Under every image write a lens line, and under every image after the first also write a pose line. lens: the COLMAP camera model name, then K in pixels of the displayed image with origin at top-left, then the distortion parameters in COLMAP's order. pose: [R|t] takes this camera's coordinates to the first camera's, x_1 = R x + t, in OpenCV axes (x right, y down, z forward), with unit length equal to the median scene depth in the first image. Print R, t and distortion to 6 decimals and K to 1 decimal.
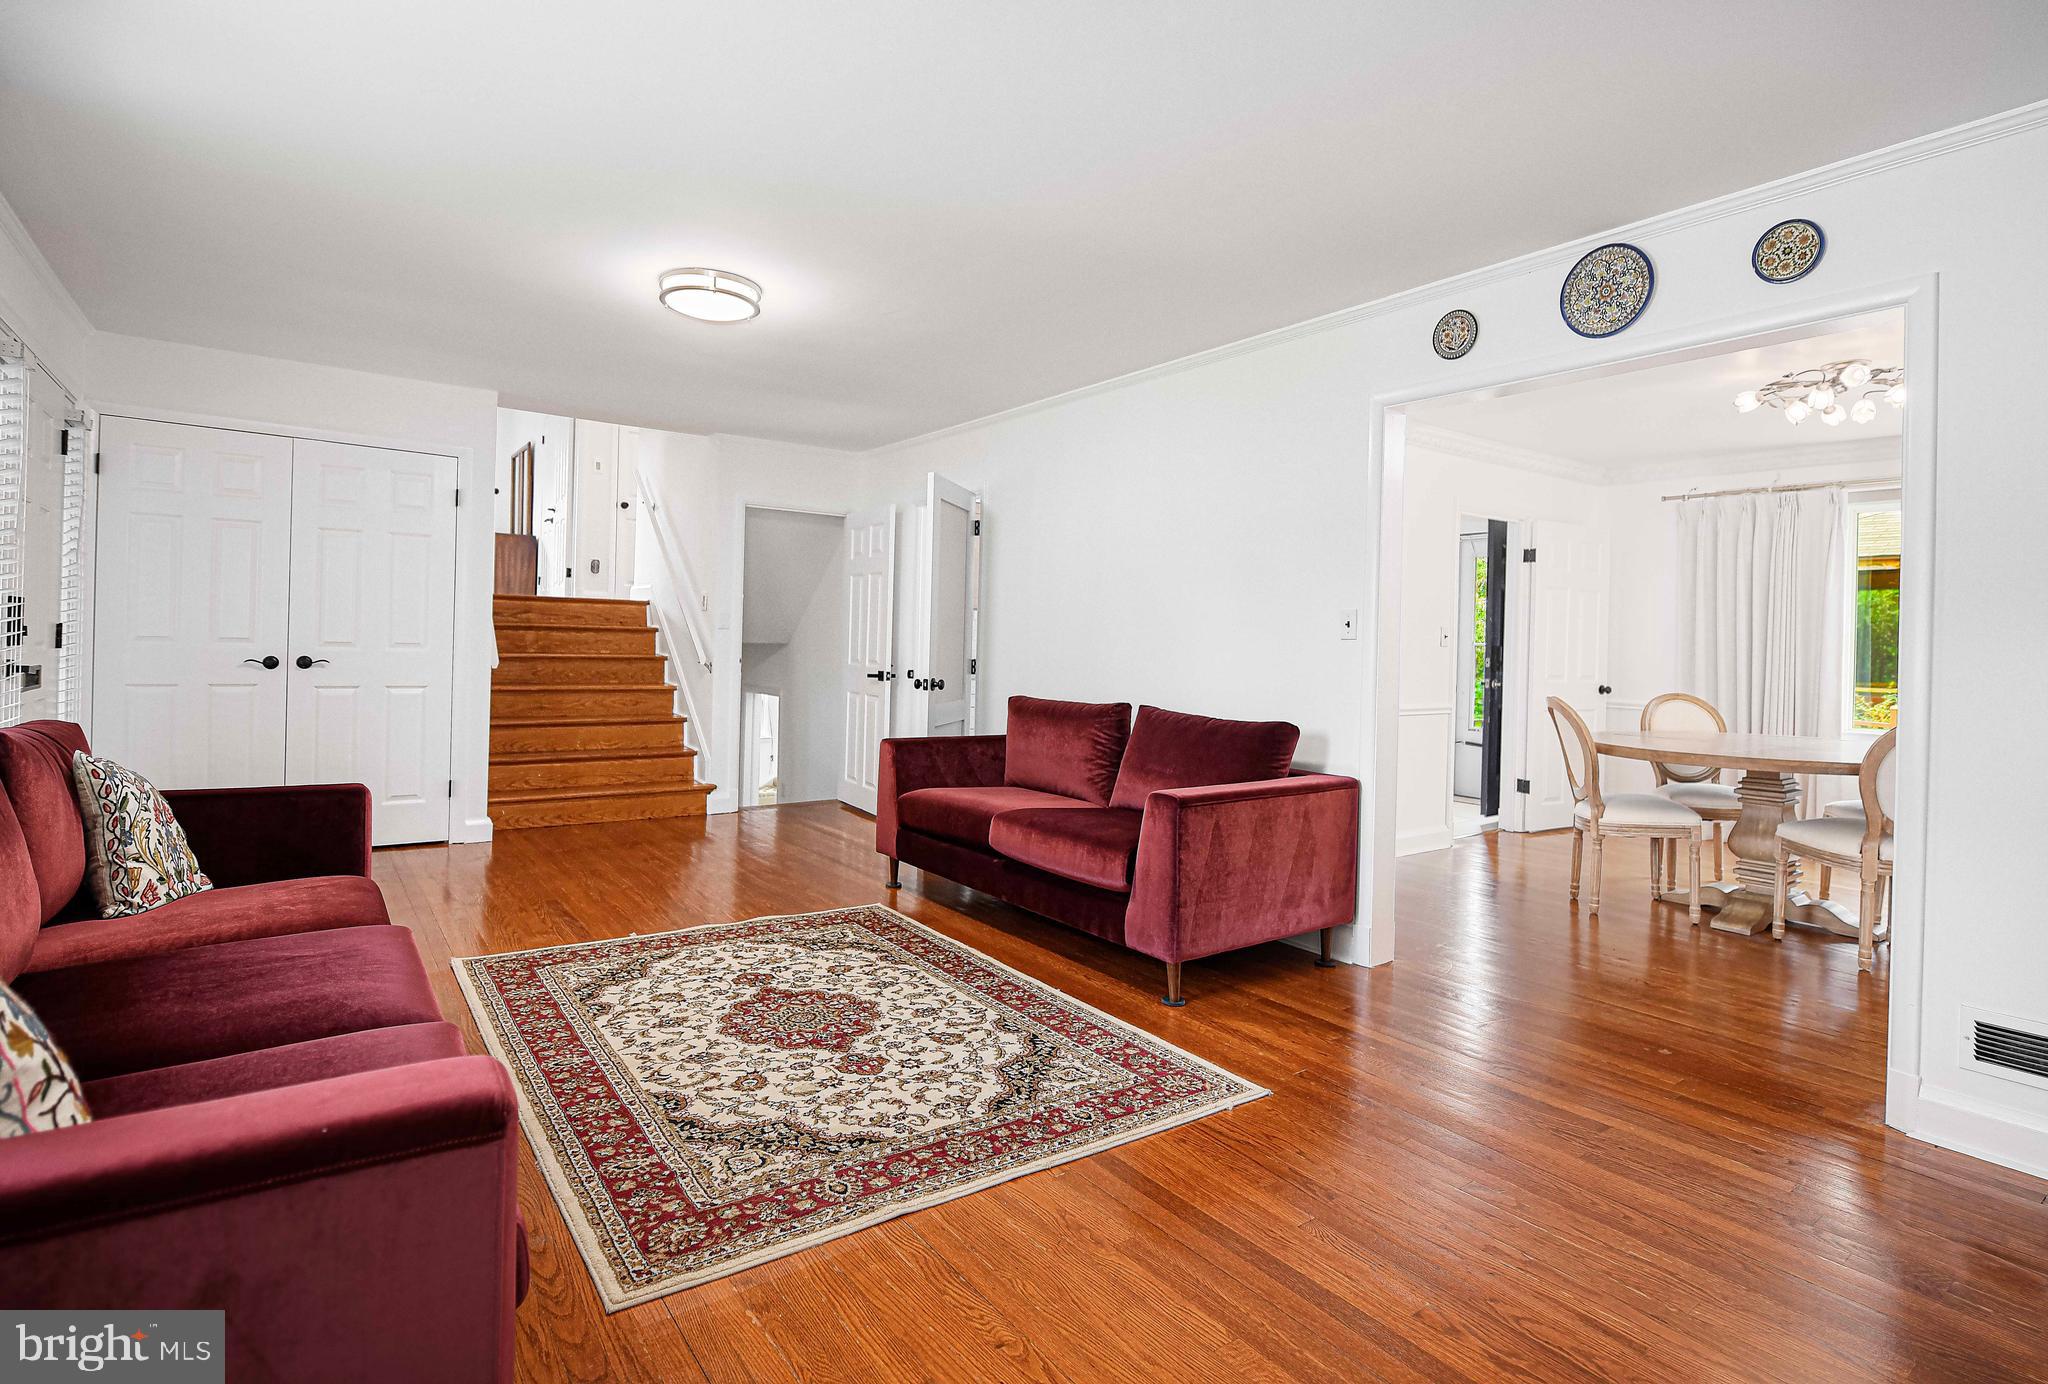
lens RADIAL K [[1011.7, 0, 1035.0], [0, 1011.7, 641.2], [0, 0, 1]] dist [-0.004231, -0.000783]
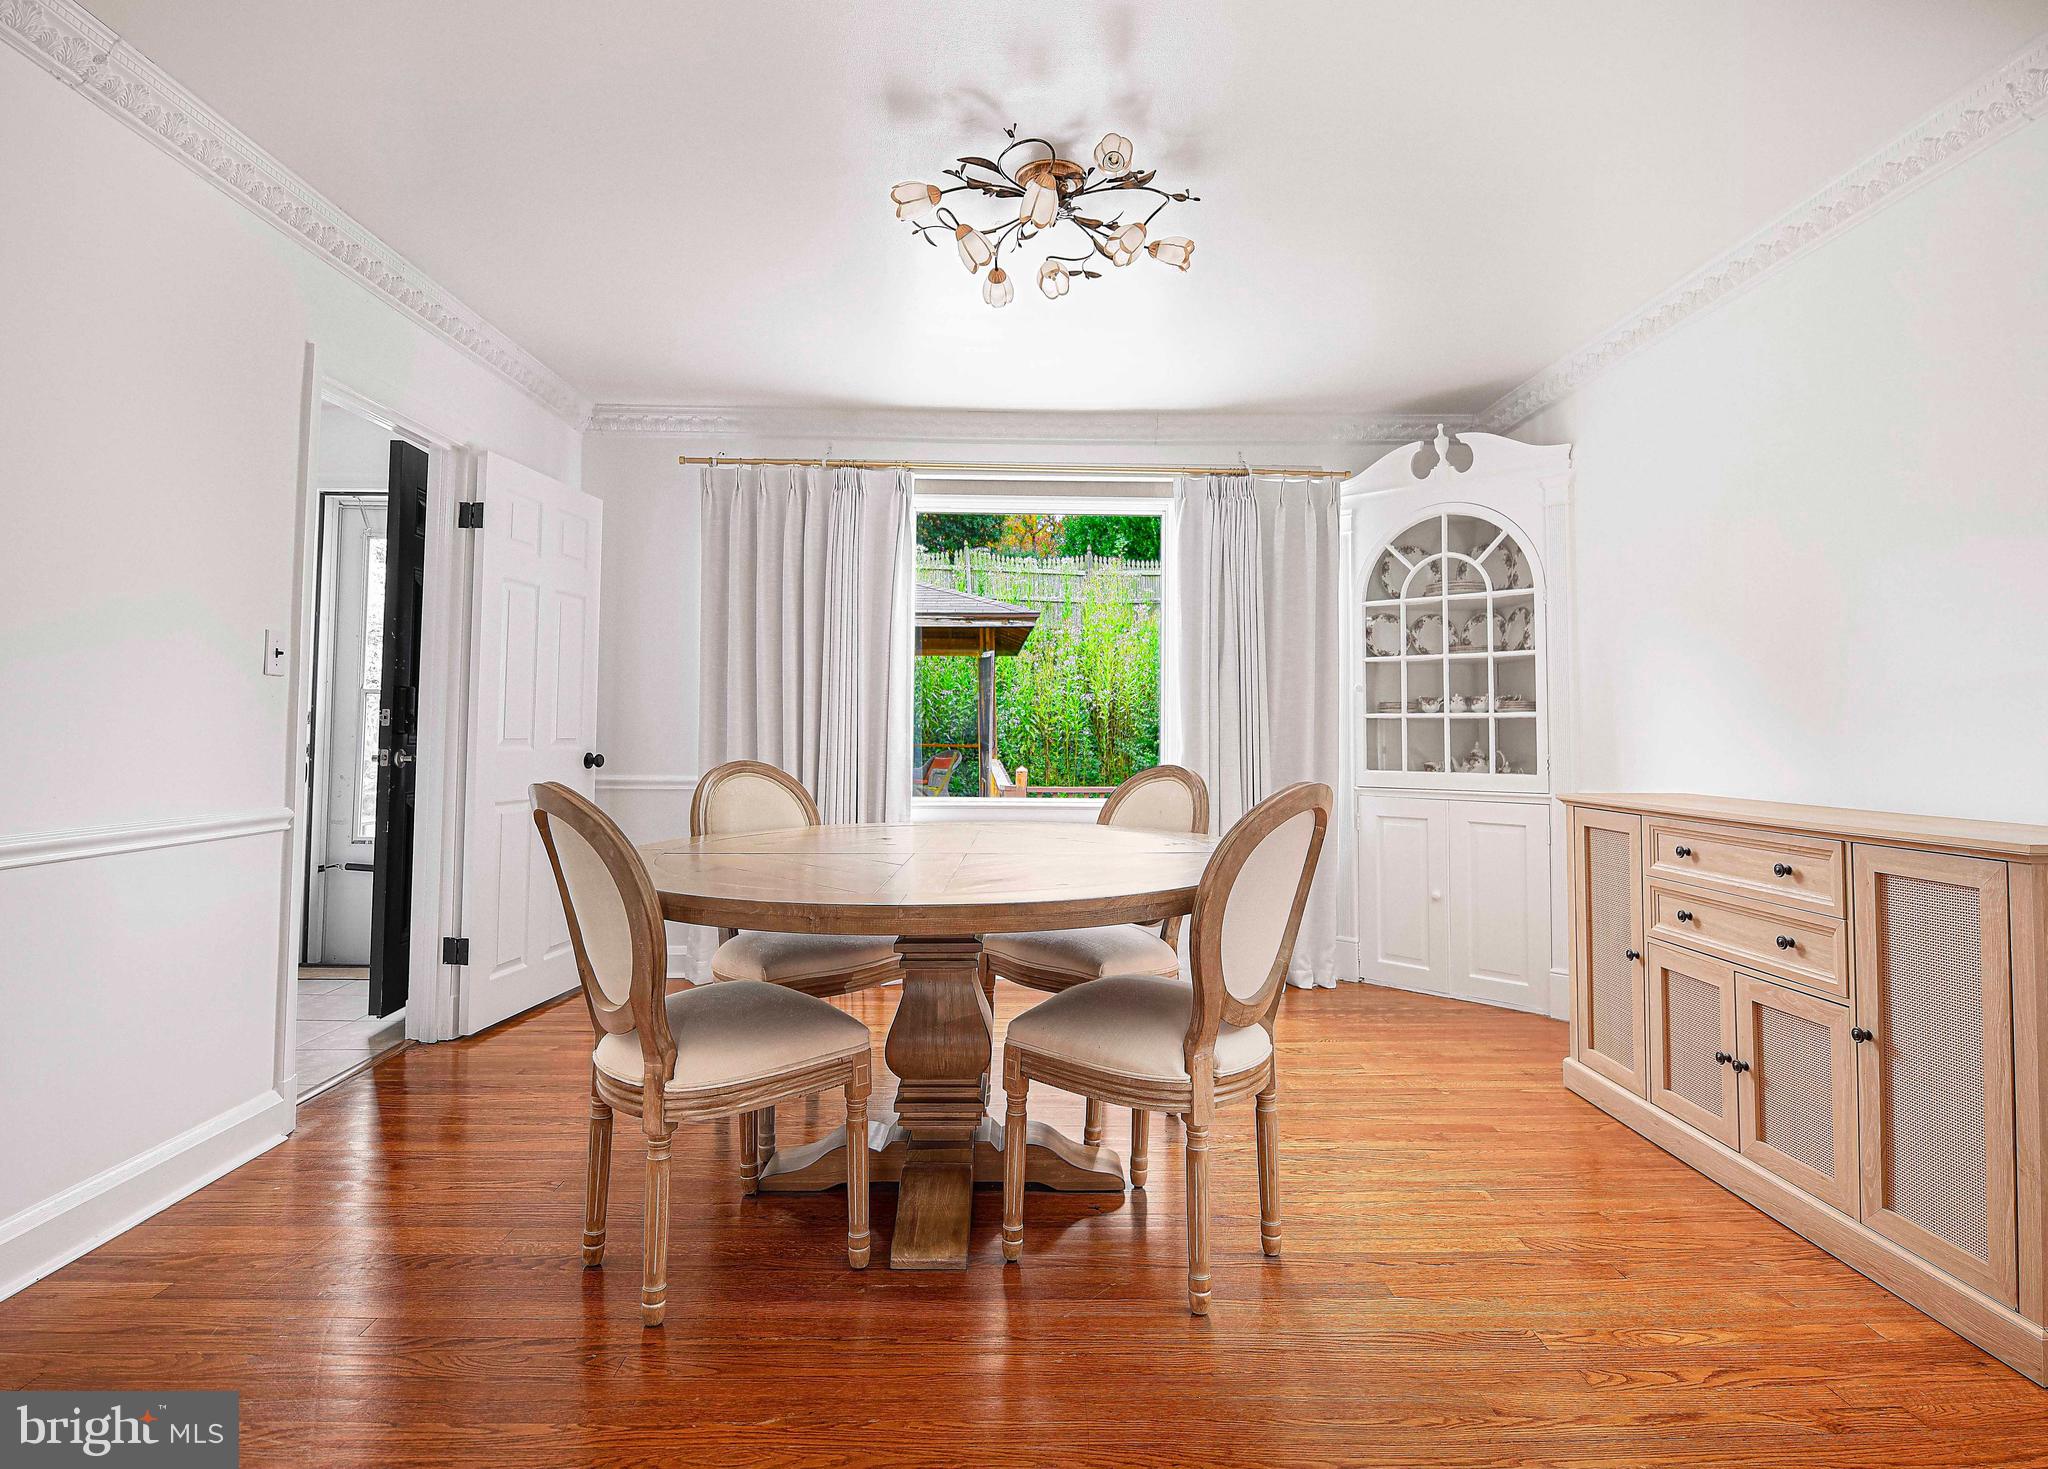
lens RADIAL K [[1015.0, 0, 1029.5], [0, 1015.0, 686.6], [0, 0, 1]] dist [-0.002320, -0.001155]
pose [[0.559288, 0.014831, 0.828841, 0.209053], [0.005222, 0.999757, -0.021413, 0.018736], [-0.828957, 0.016304, 0.559074, 0.451181]]
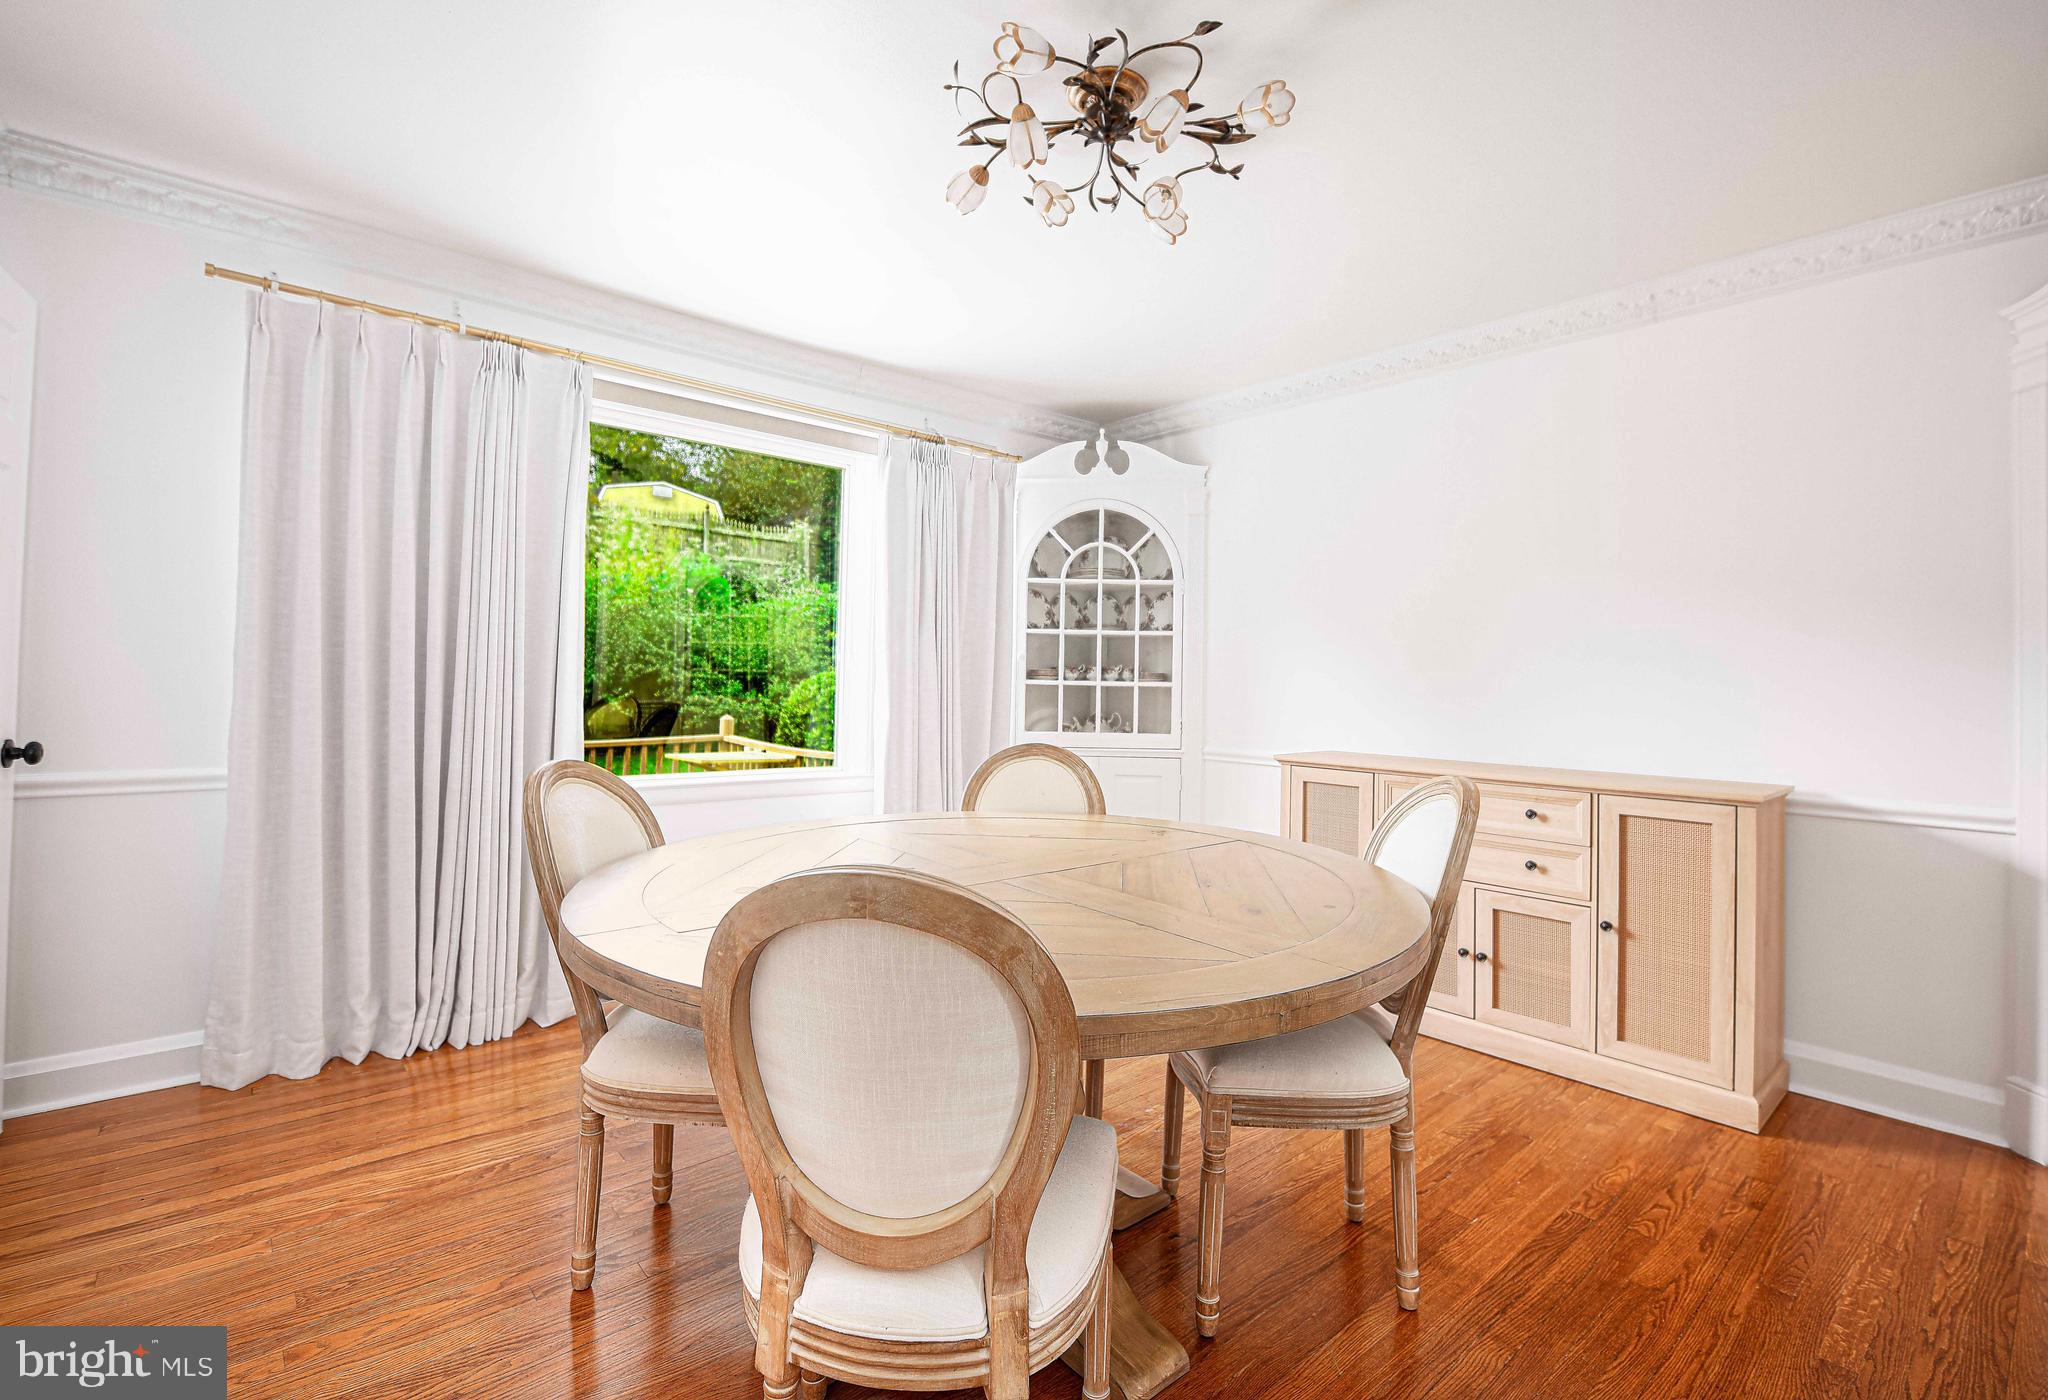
lens RADIAL K [[915.4, 0, 1024.1], [0, 915.4, 659.9], [0, 0, 1]] dist [-0.012102, -0.000366]
pose [[-0.089085, -0.004624, 0.996013, 0.227589], [-0.024126, 0.999706, 0.002484, 0.007557], [-0.995732, -0.023808, -0.089170, 0.693515]]
